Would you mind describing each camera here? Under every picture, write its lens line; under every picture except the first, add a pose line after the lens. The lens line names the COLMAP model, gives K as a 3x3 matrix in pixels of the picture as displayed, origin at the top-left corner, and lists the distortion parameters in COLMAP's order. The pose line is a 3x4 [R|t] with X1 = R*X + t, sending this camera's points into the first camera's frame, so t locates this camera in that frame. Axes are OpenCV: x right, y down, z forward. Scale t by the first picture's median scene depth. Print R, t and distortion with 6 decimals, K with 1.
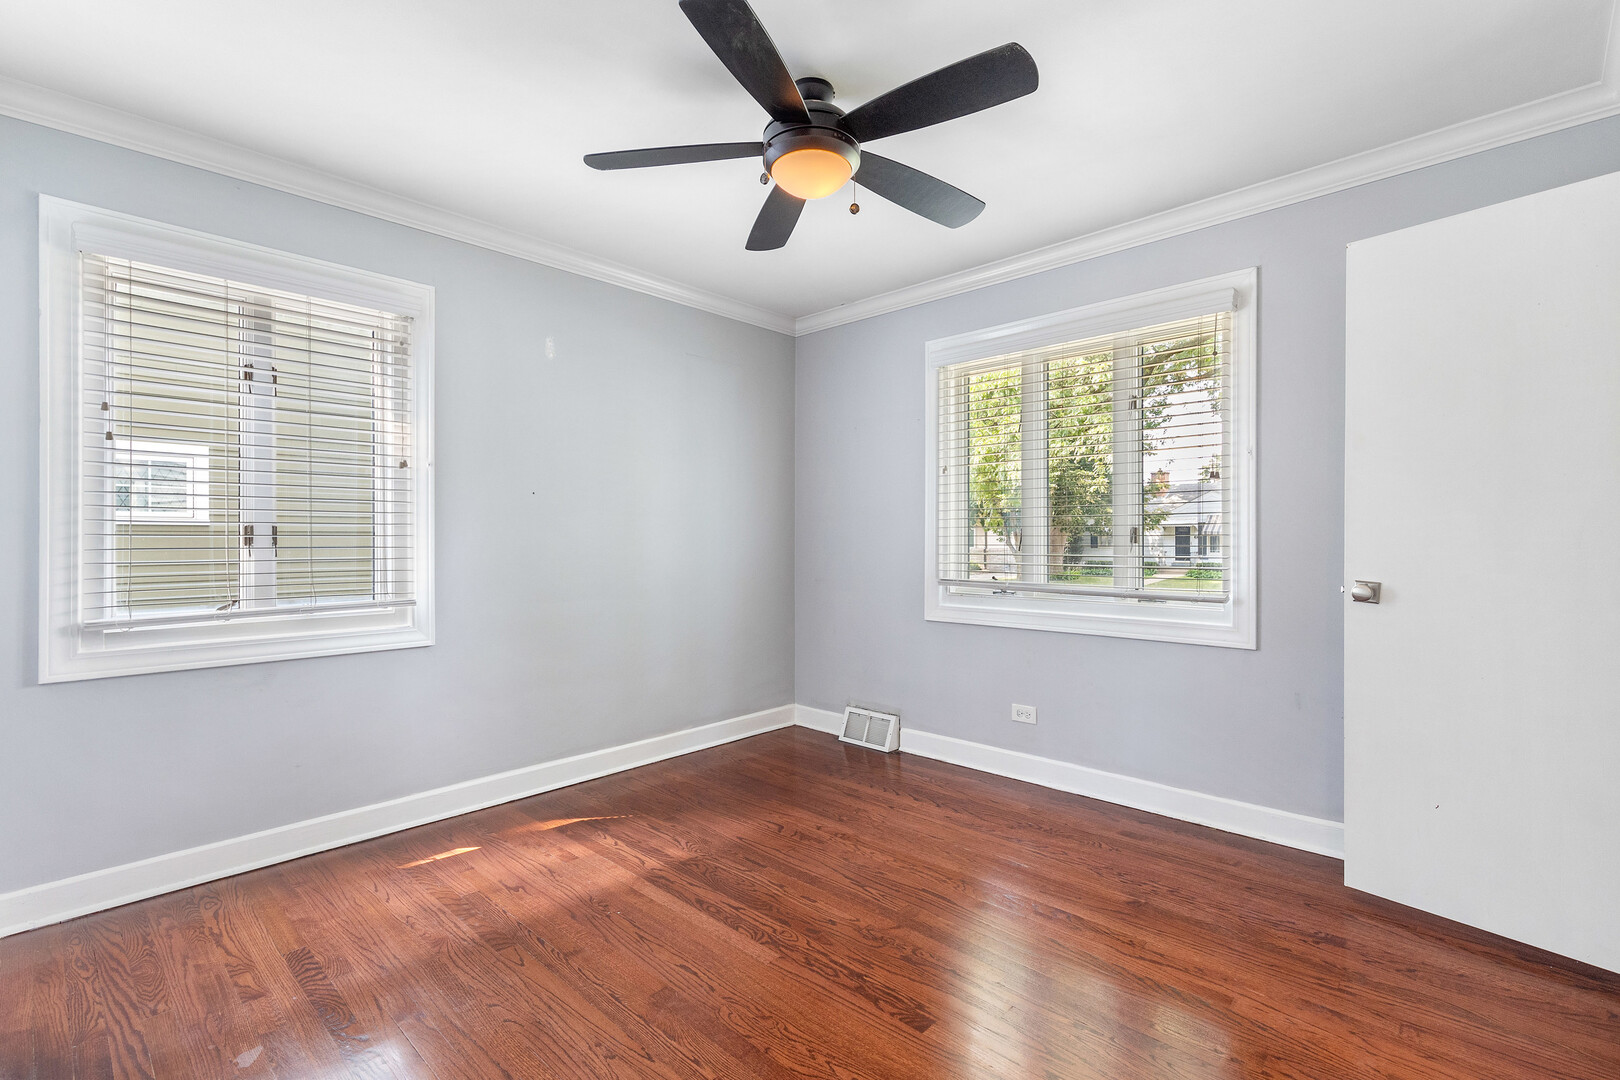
lens RADIAL K [[737.3, 0, 805.4], [0, 737.3, 538.9], [0, 0, 1]] dist [0.003931, -0.000763]
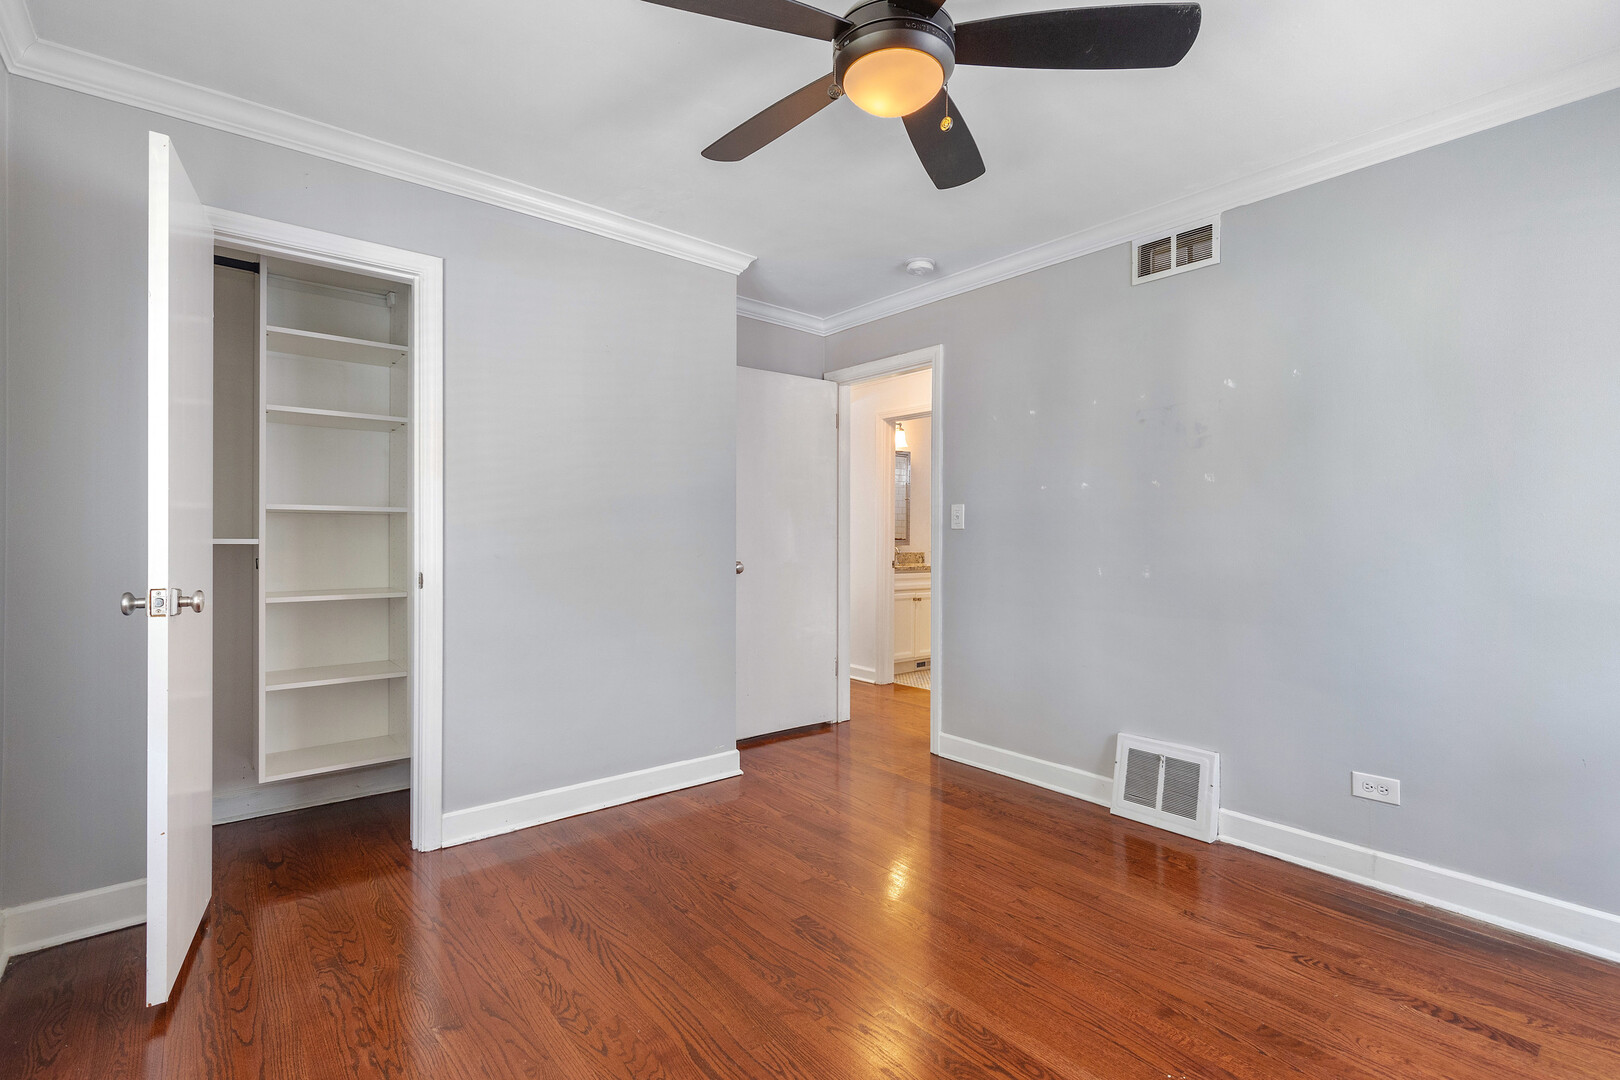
lens RADIAL K [[737.3, 0, 812.8], [0, 737.3, 537.1], [0, 0, 1]] dist [0.003931, -0.000763]
pose [[-0.994757, -0.002329, 0.102238, 0.011354], [-0.001821, 0.999986, 0.005058, -0.002684], [-0.102248, 0.004845, -0.994747, 1.962483]]
